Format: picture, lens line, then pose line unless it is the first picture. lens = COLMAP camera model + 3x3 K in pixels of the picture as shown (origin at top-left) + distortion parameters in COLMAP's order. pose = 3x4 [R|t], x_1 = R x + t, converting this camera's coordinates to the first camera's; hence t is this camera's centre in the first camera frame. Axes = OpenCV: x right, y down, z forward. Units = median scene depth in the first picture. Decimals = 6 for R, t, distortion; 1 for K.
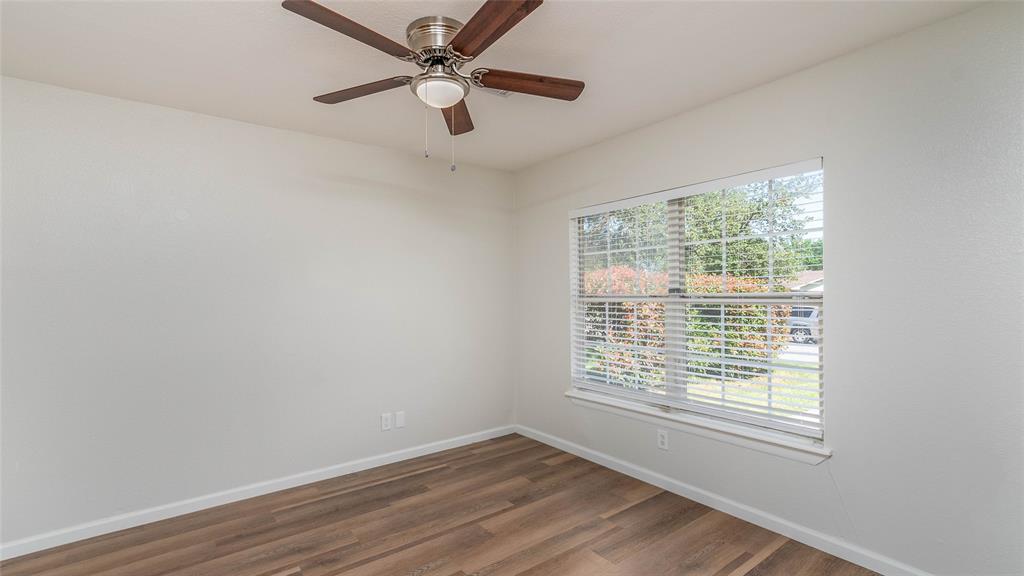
lens RADIAL K [[449.4, 0, 493.6], [0, 449.4, 293.9], [0, 0, 1]] dist [0.000799, 0.000155]
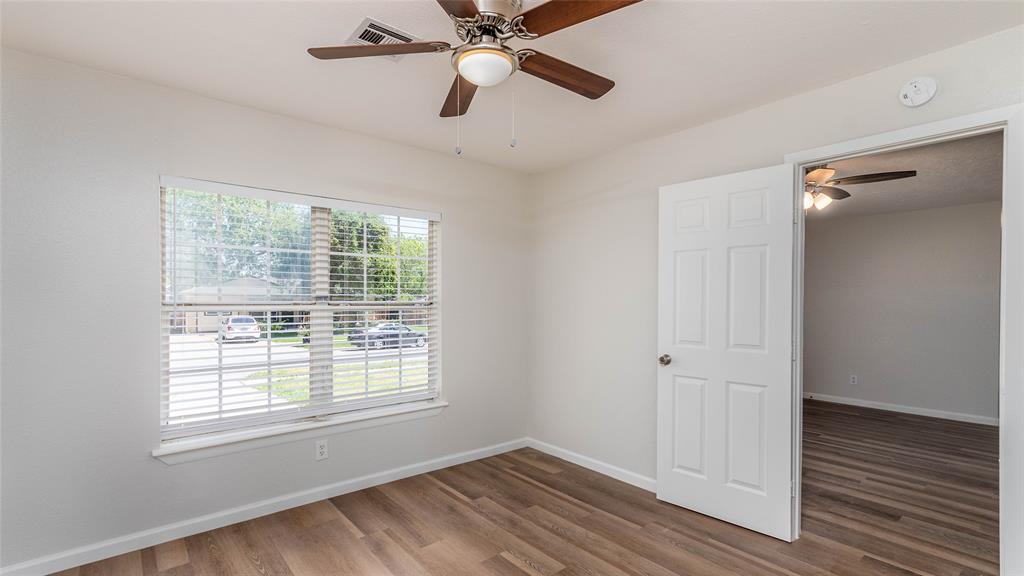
lens RADIAL K [[464.0, 0, 511.4], [0, 464.0, 302.7], [0, 0, 1]] dist [0.001328, 0.000210]
pose [[-0.068904, 0.000746, 0.997623, -0.716222], [-0.005960, 0.999982, -0.001160, 0.001435], [-0.997605, -0.006025, -0.068898, 0.712286]]
